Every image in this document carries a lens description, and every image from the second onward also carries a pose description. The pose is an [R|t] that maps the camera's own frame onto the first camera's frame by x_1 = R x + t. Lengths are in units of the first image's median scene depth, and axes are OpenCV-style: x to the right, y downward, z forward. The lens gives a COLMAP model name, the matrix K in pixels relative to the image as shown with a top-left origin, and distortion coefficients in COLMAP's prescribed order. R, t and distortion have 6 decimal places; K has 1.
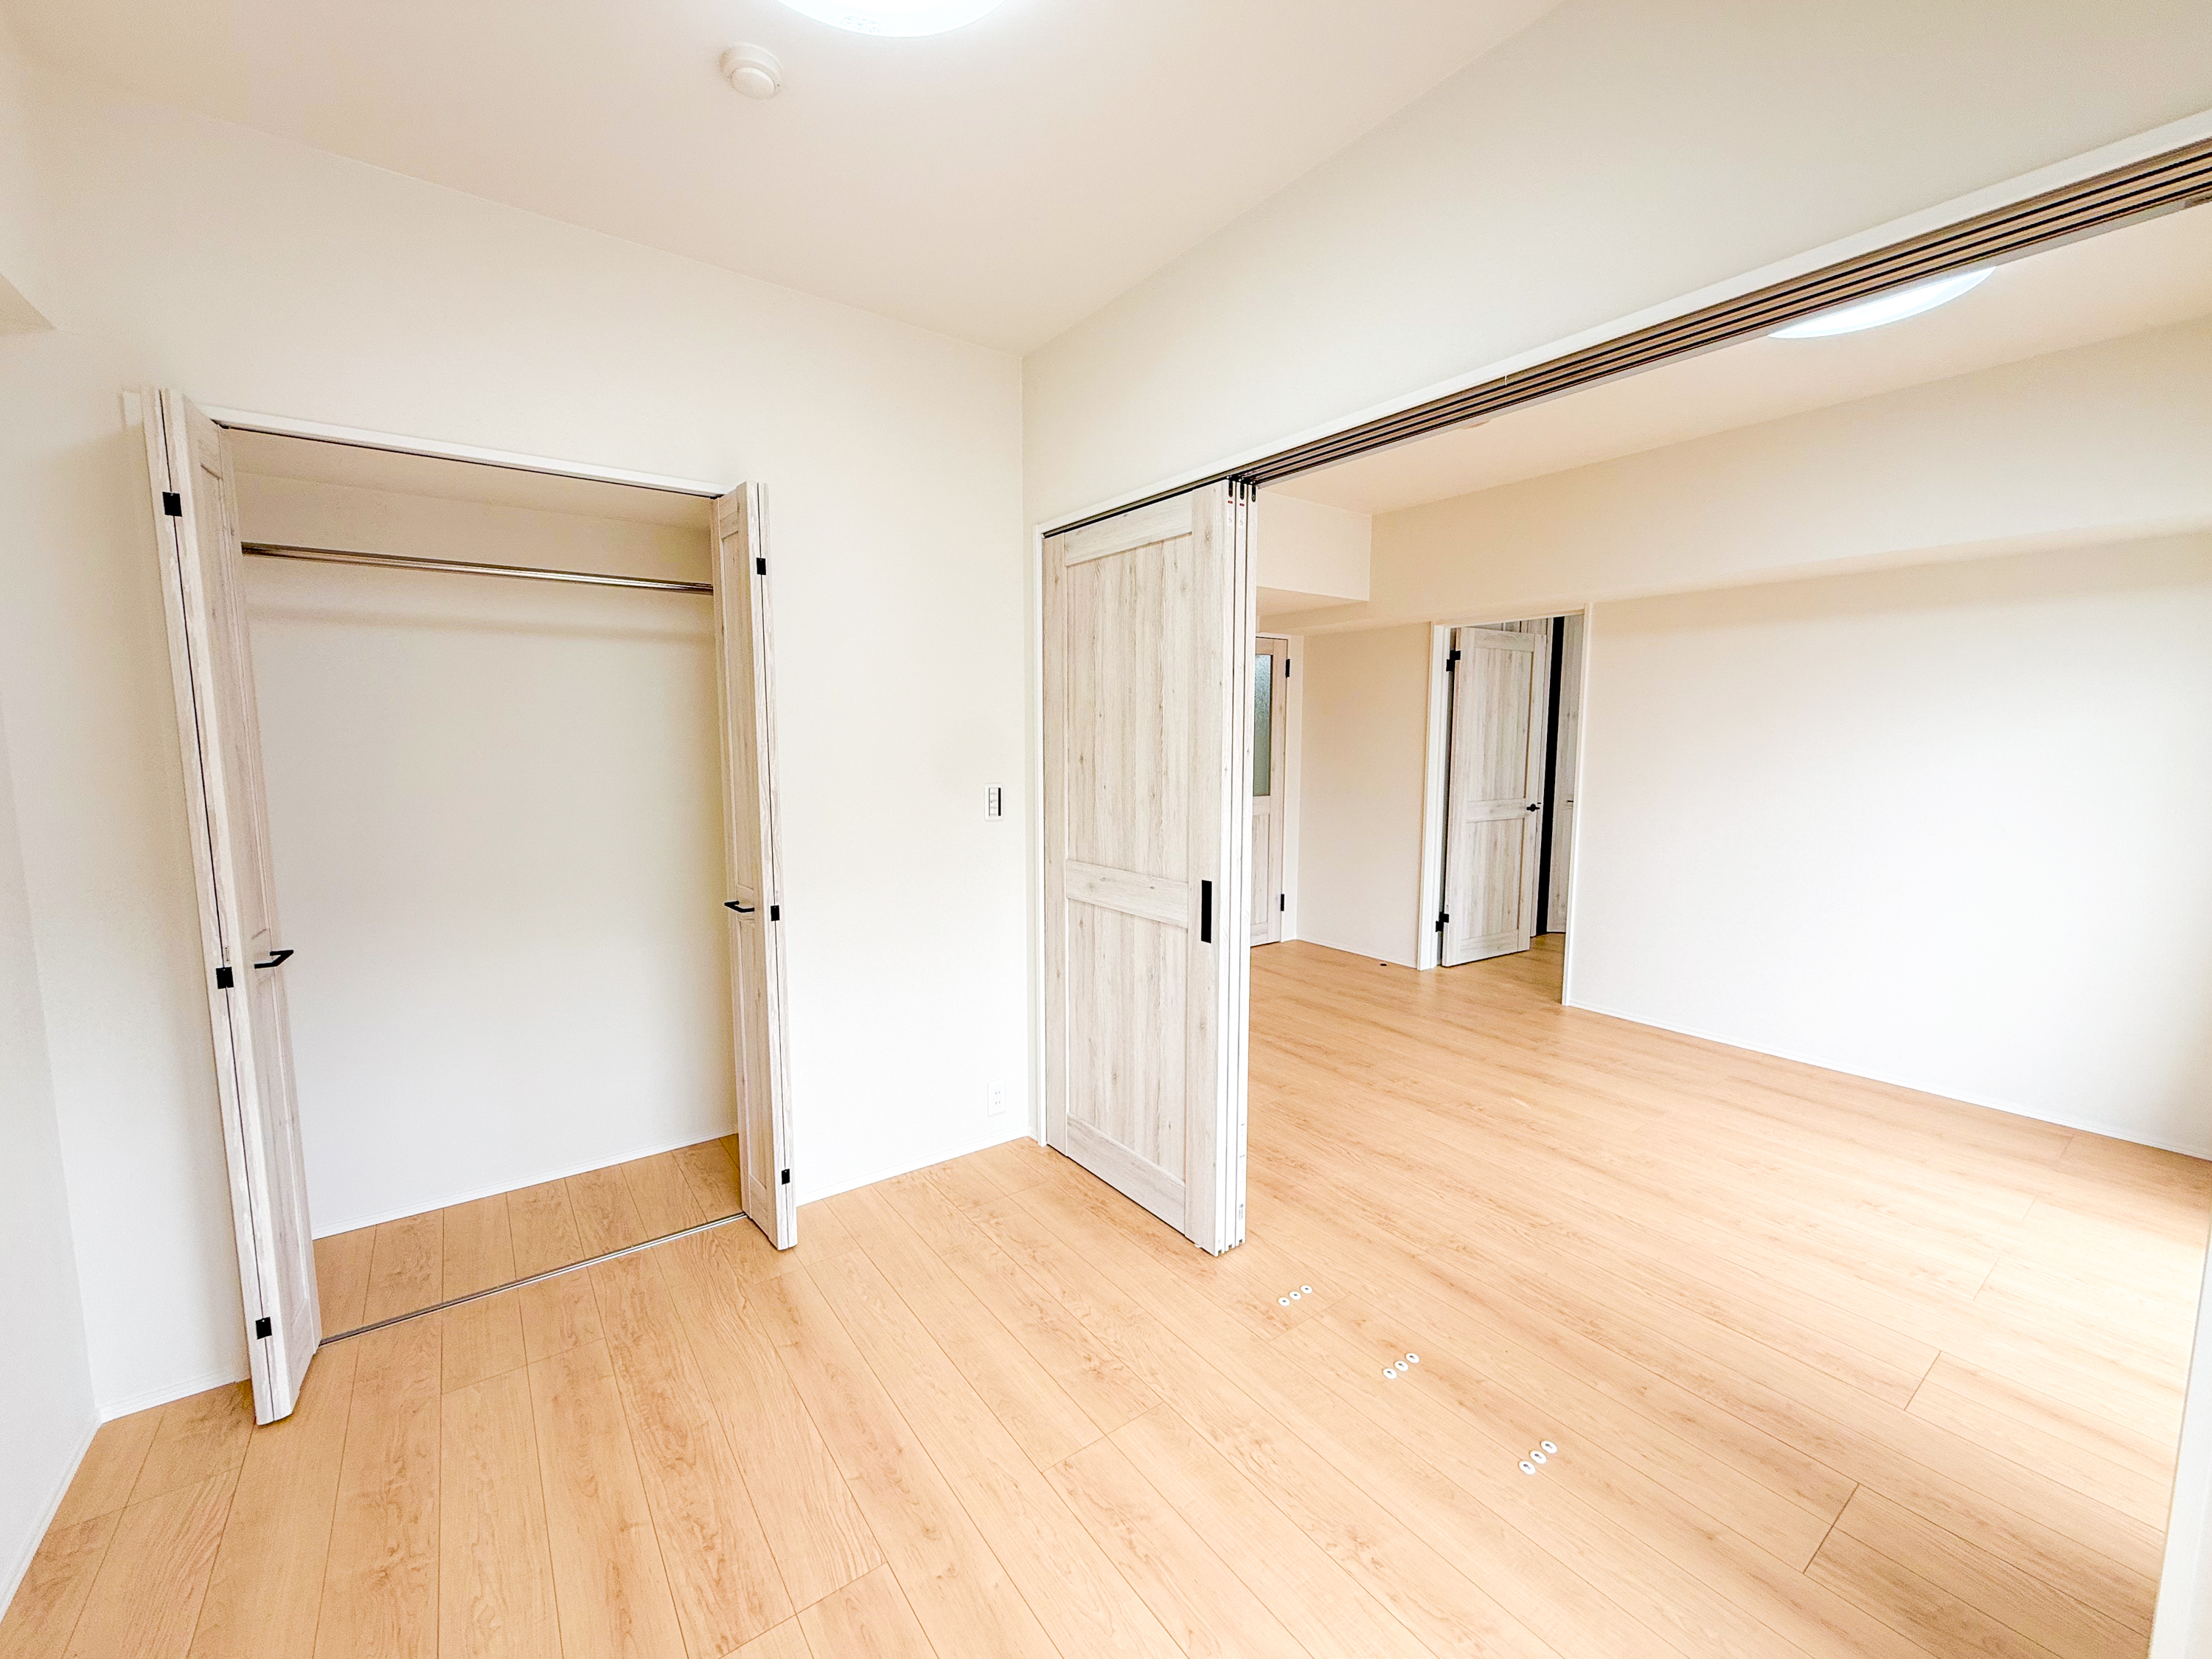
lens RADIAL K [[888.5, 0, 1106.0], [0, 888.5, 829.5], [0, 0, 1]] dist [-0.001211, -0.000187]
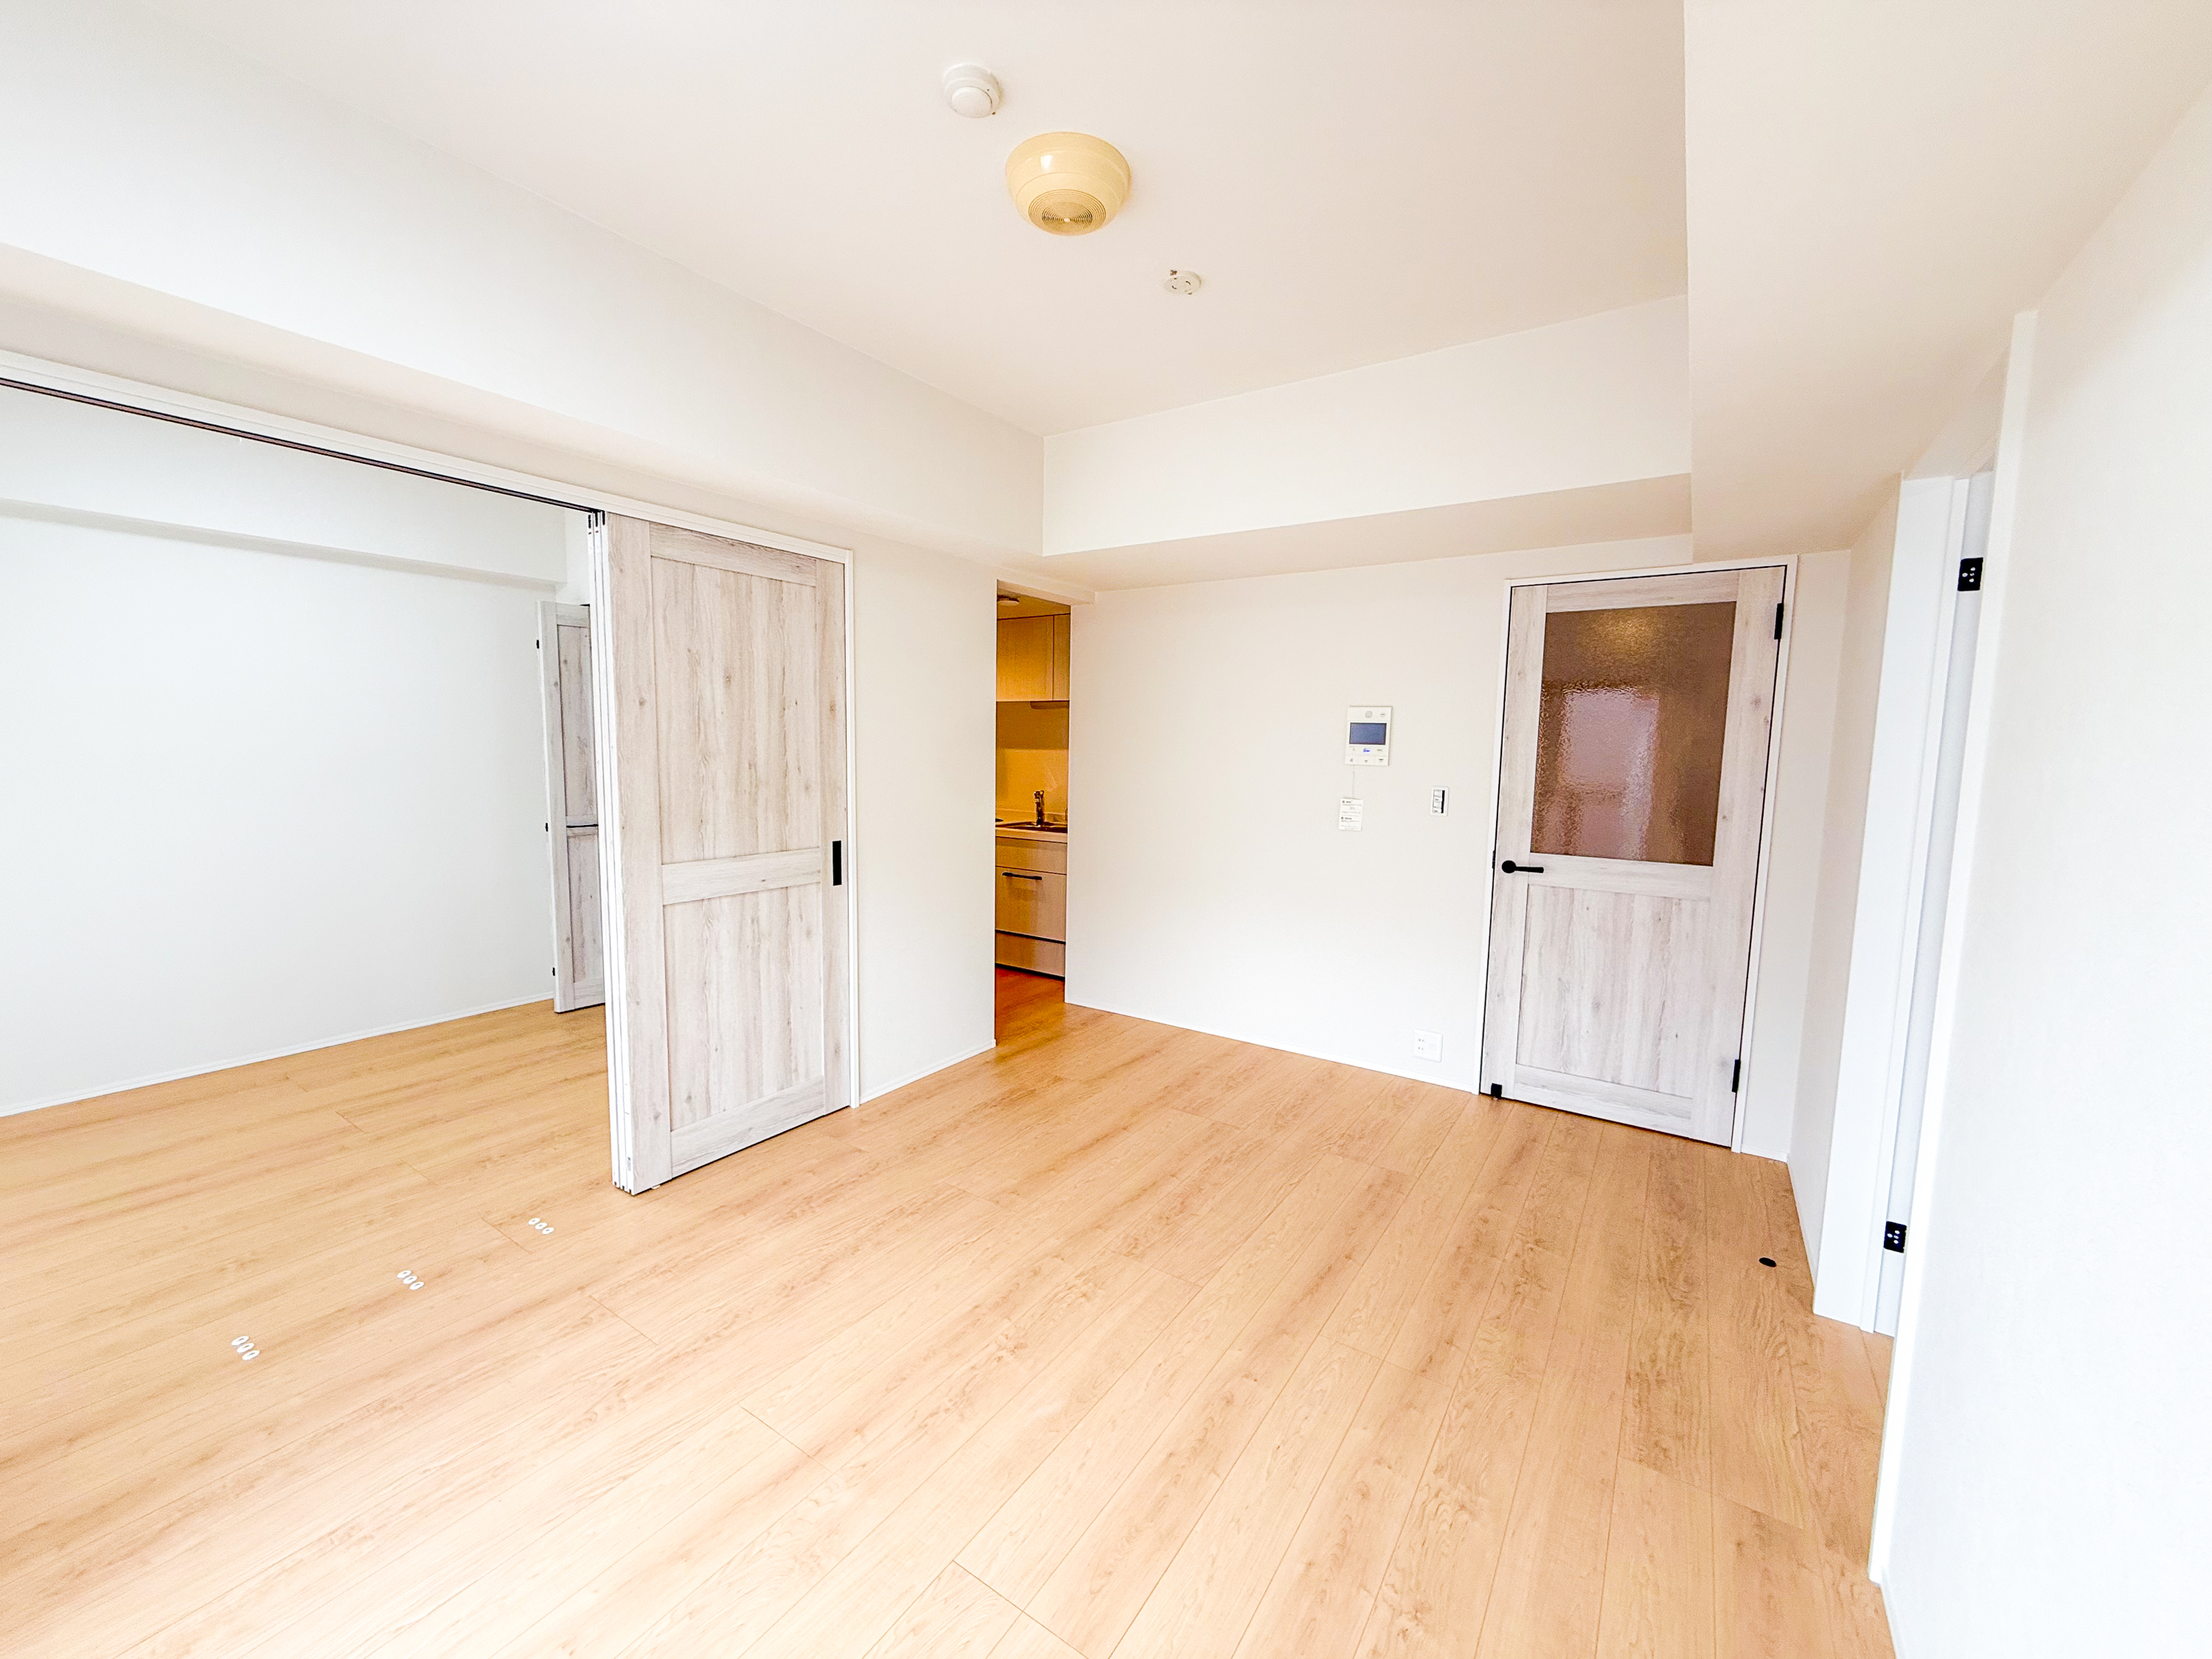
lens RADIAL K [[884.6, 0, 1094.0], [0, 884.6, 826.8], [0, 0, 1]] dist [0.000022, 0.000248]
pose [[0.331208, 0.099075, -0.938342, 0.864510], [-0.116826, 0.991126, 0.063412, -0.079793], [0.936297, 0.088620, 0.339844, 0.731591]]
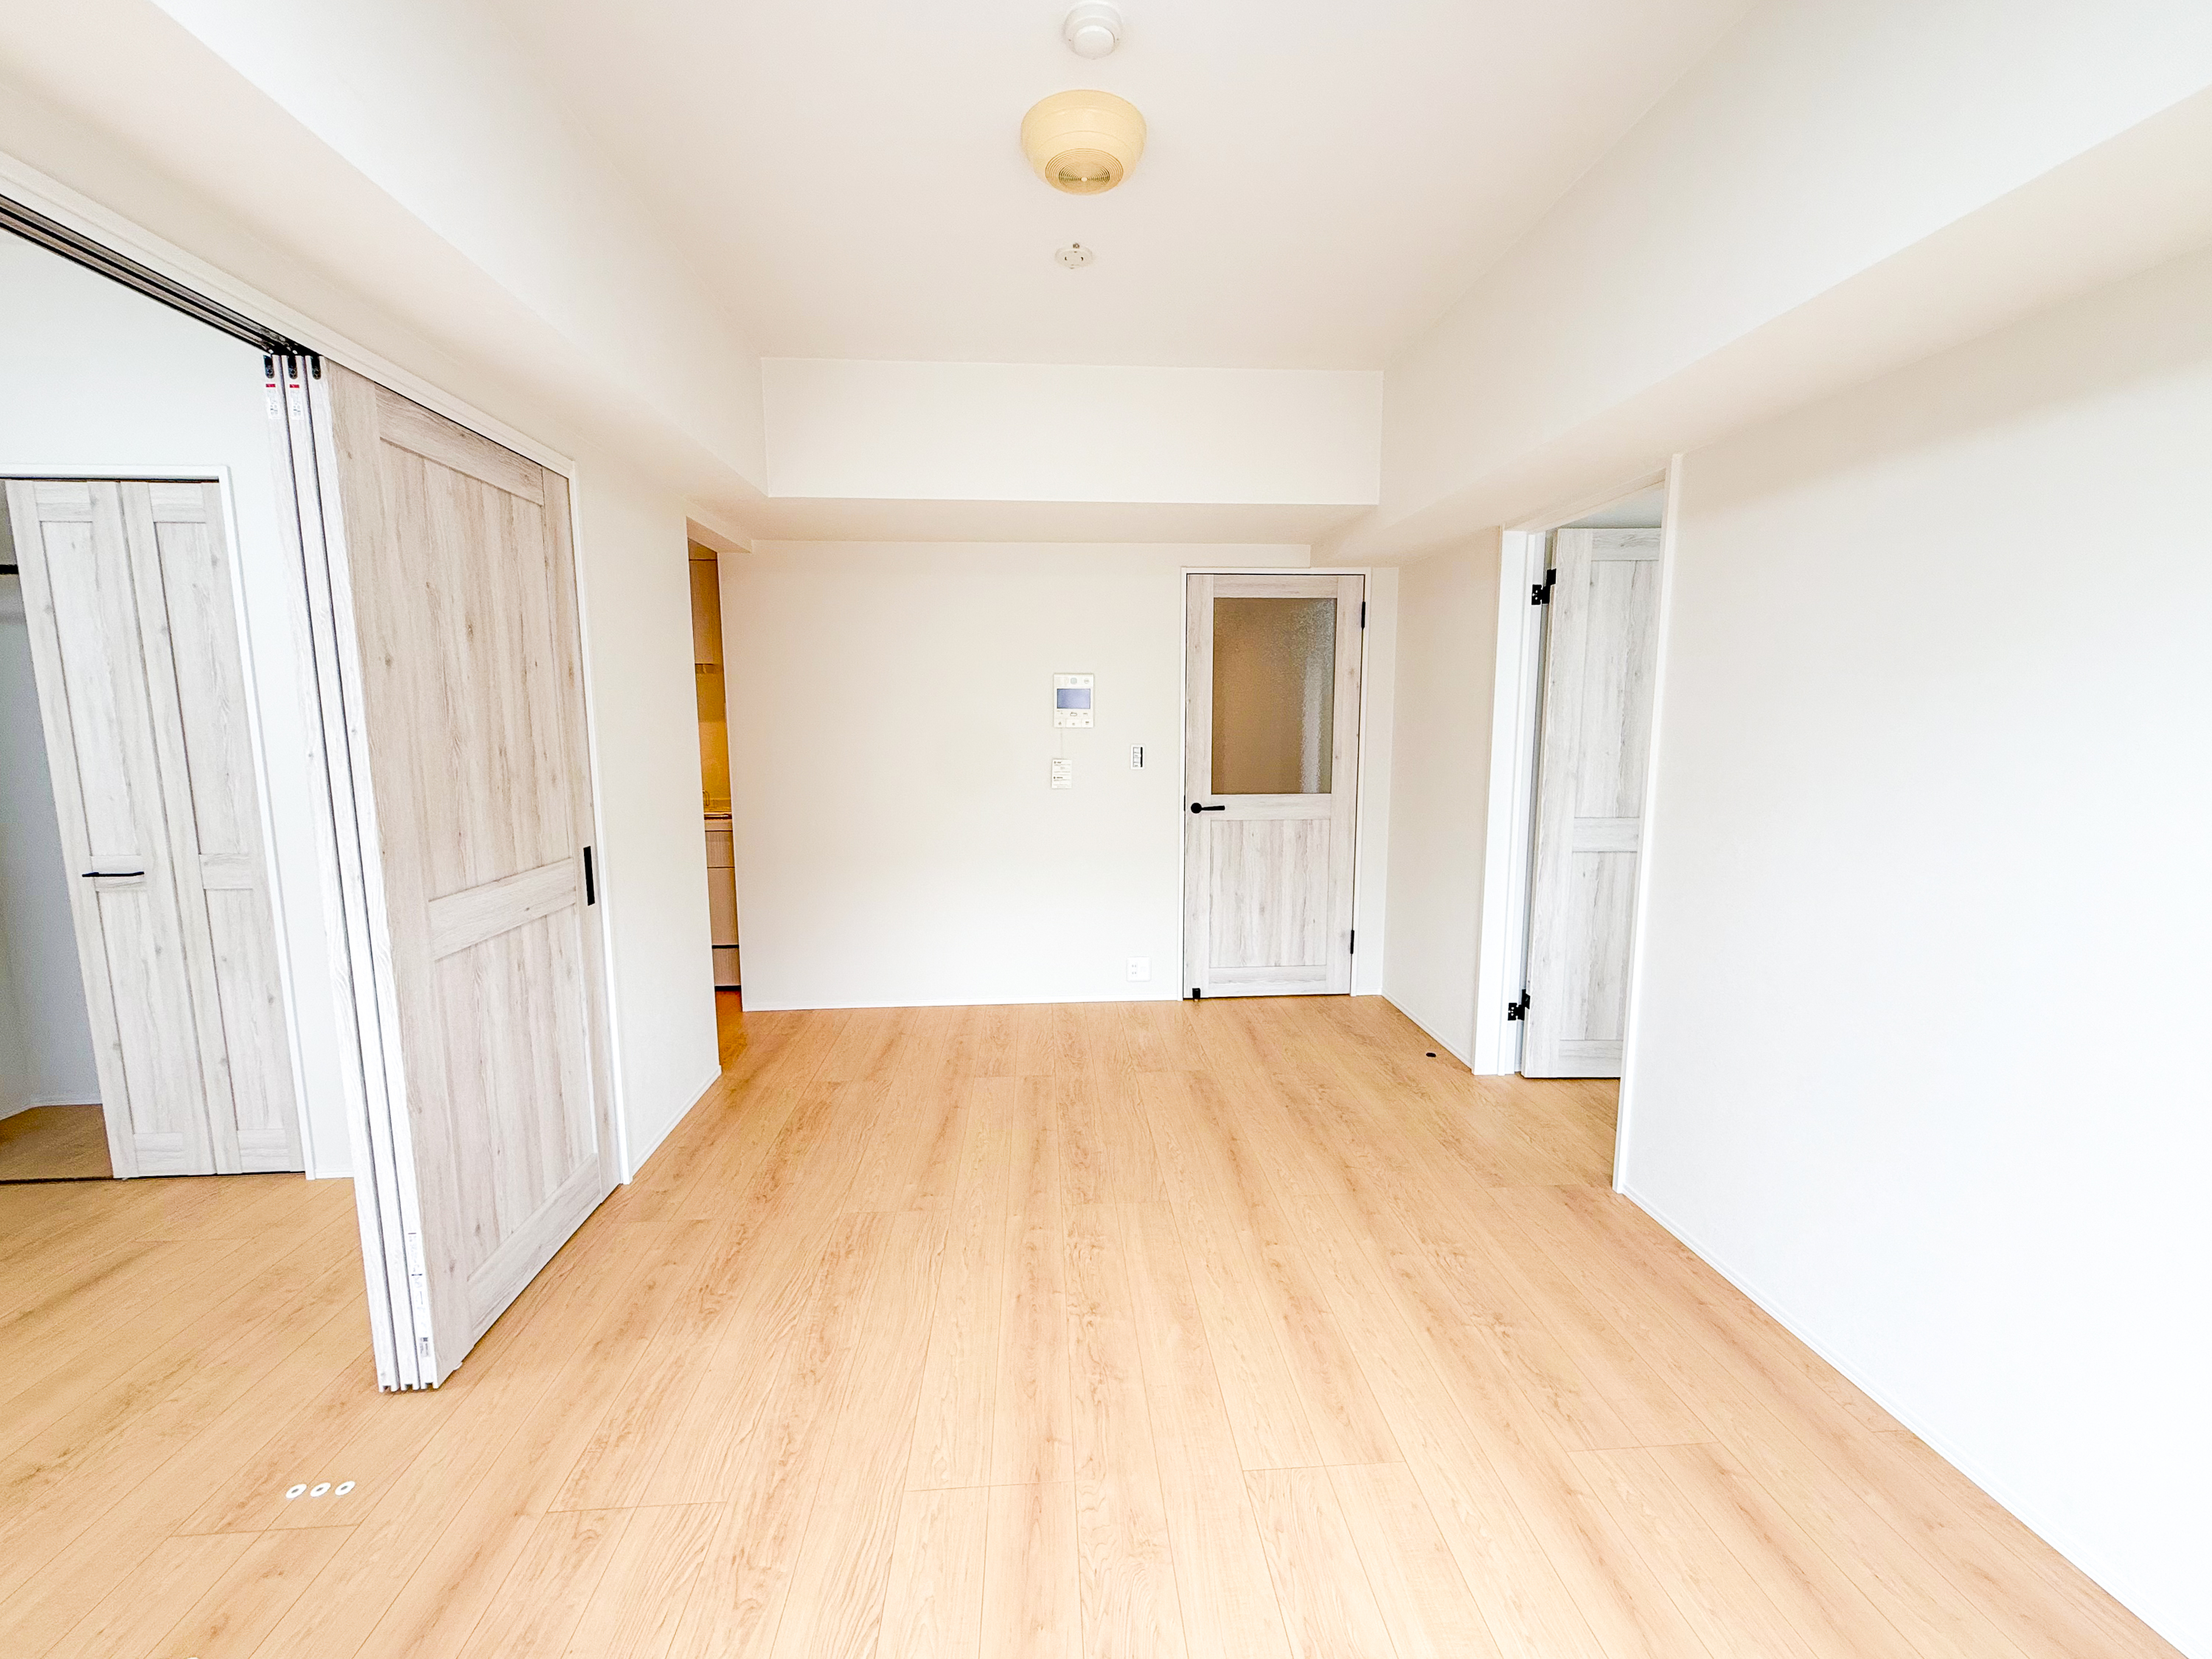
lens RADIAL K [[907.1, 0, 1103.3], [0, 907.1, 827.2], [0, 0, 1]] dist [0.001175, -0.000152]
pose [[0.845606, 0.066488, -0.529651, 0.654492], [-0.054666, 0.997782, 0.037977, -0.043450], [0.531002, -0.003160, 0.847365, 0.424936]]
